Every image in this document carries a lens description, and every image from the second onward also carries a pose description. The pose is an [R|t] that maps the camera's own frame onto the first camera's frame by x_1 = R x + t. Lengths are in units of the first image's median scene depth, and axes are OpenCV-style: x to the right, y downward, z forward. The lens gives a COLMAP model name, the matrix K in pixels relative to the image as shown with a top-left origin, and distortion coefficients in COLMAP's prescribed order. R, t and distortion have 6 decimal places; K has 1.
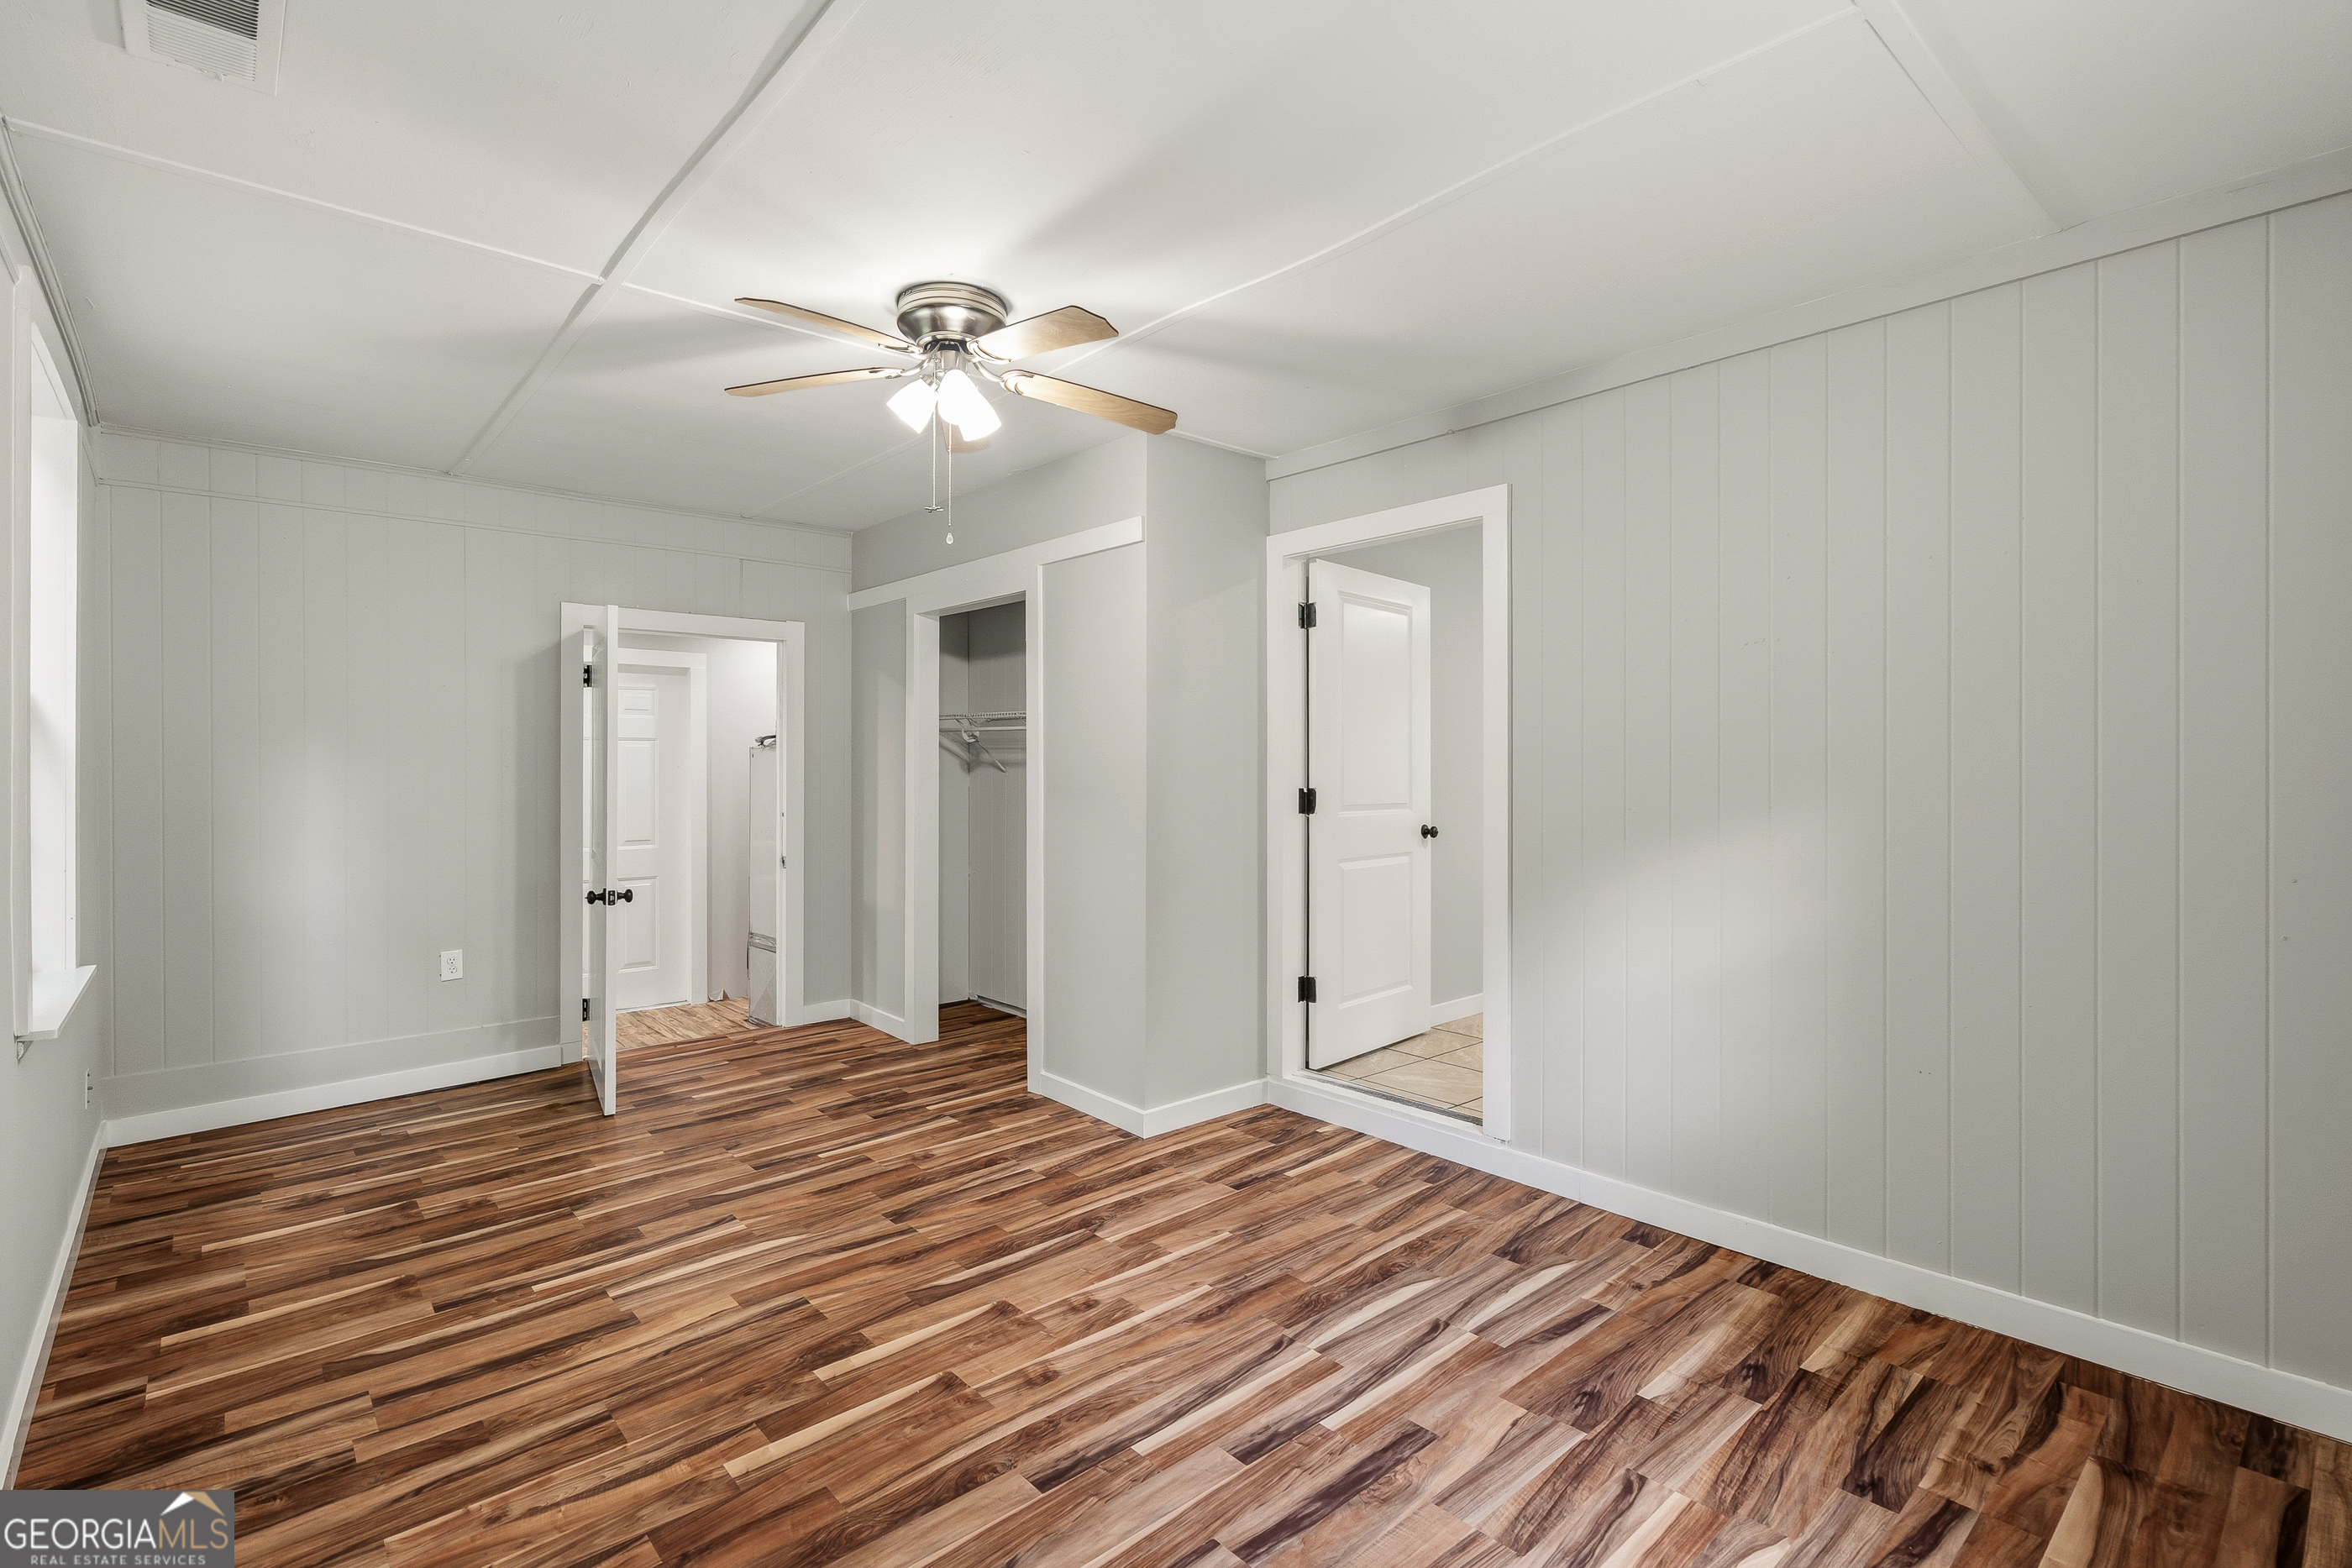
lens RADIAL K [[1076.2, 0, 1182.0], [0, 1076.2, 780.8], [0, 0, 1]] dist [-0.001626, 0.001124]
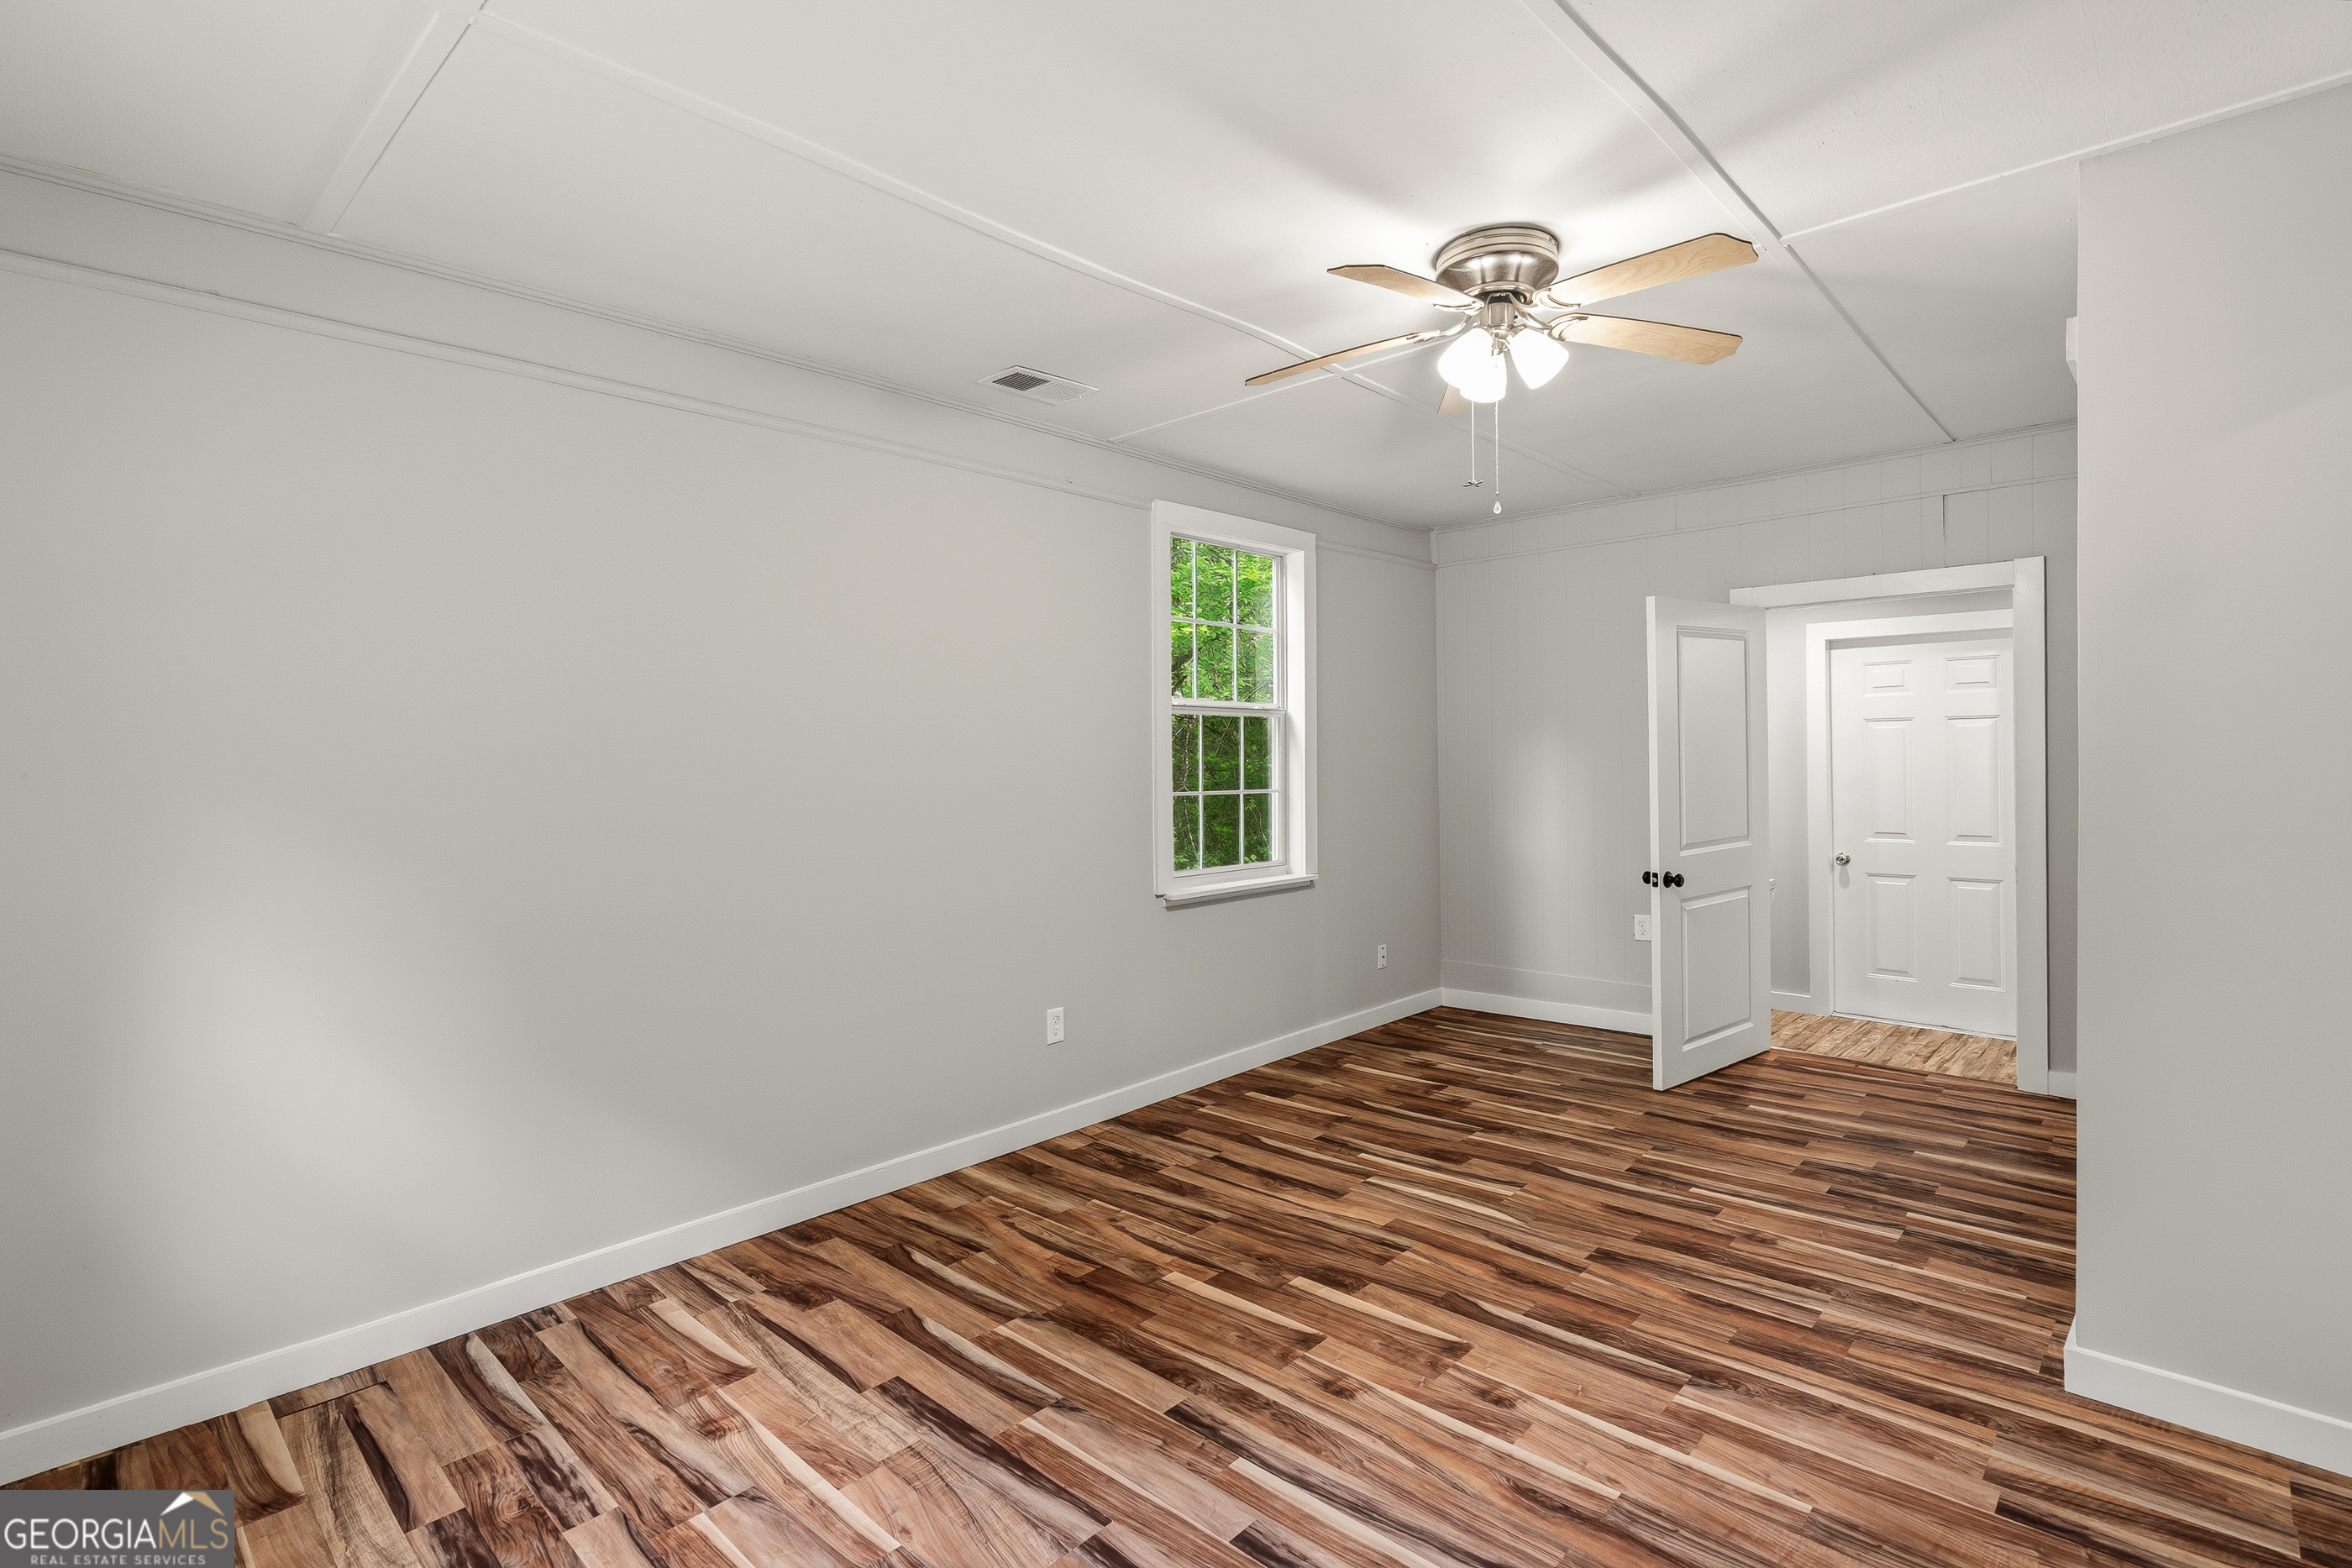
lens RADIAL K [[1118.7, 0, 1176.0], [0, 1118.7, 784.0], [0, 0, 1]] dist [0.002520, 0.001377]
pose [[0.089705, 0.024500, -0.995667, 0.653472], [-0.002422, 0.999700, 0.024381, -0.011507], [0.995965, 0.000225, 0.089737, 0.587764]]
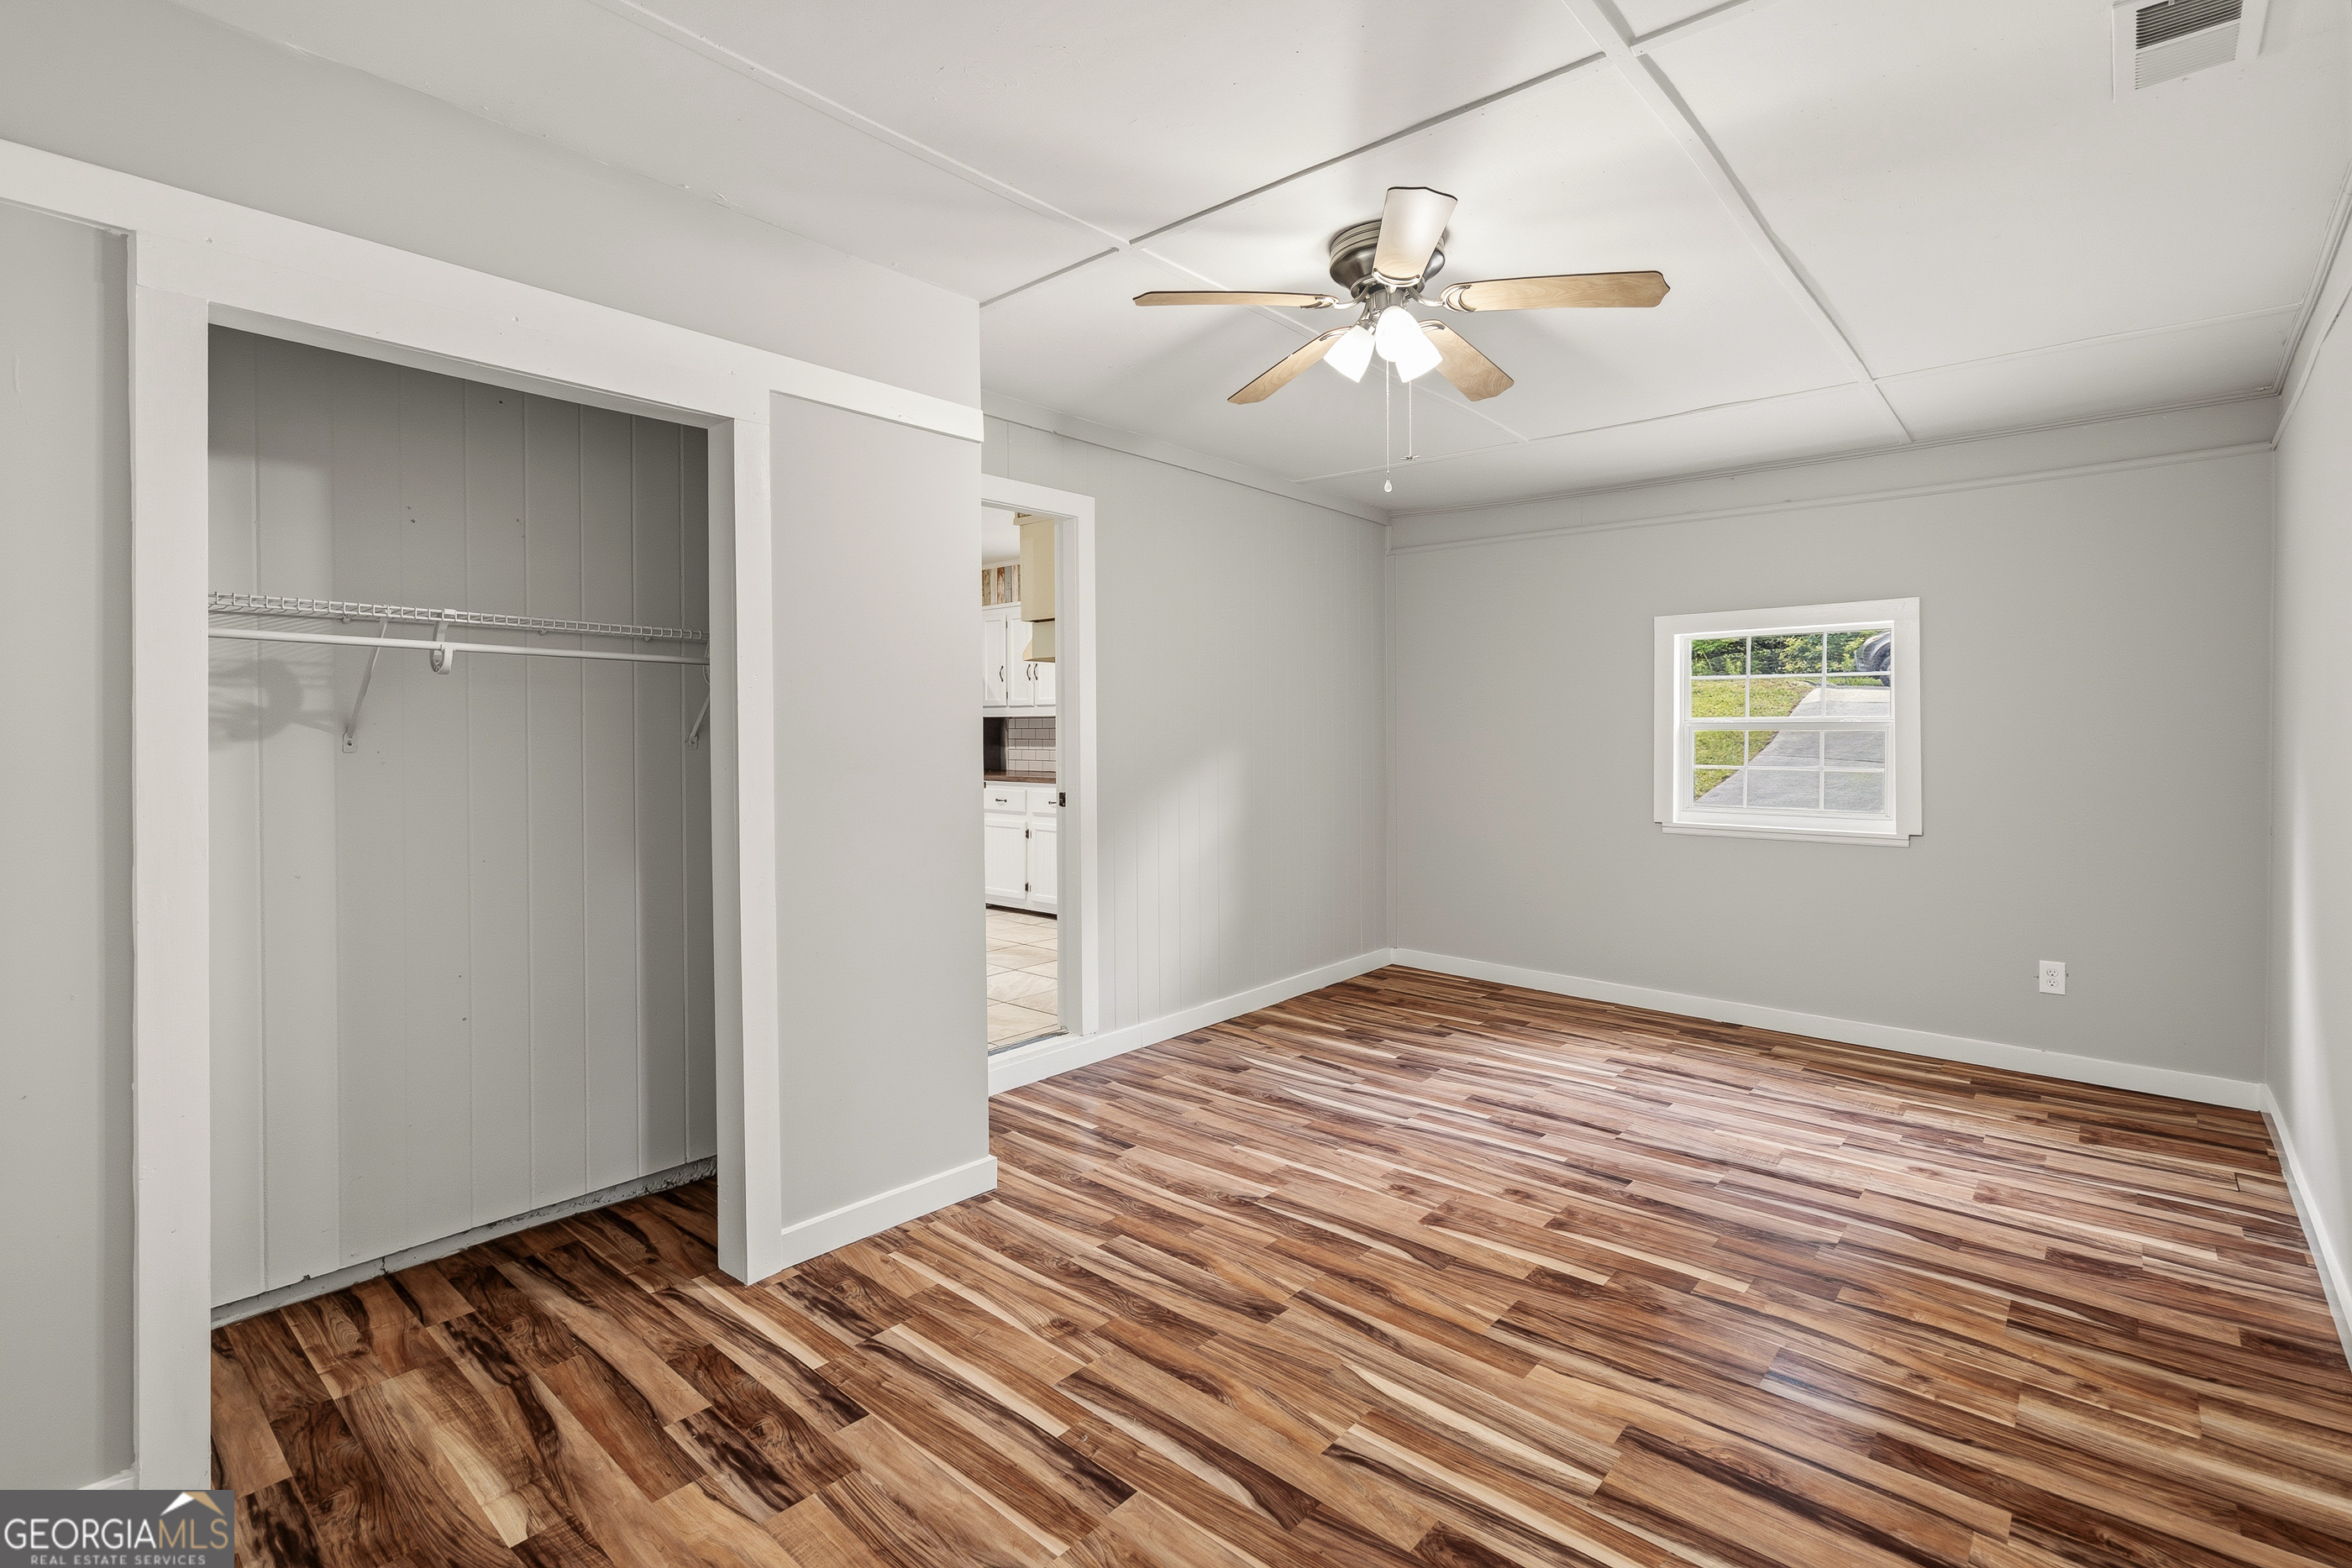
lens RADIAL K [[1046.2, 0, 1153.9], [0, 1046.2, 739.1], [0, 0, 1]] dist [0.002560, 0.000560]
pose [[-0.090176, -0.005391, 0.995911, -1.054455], [0.013680, 0.999884, 0.006651, -0.014581], [-0.995832, 0.014224, -0.090092, 1.196686]]
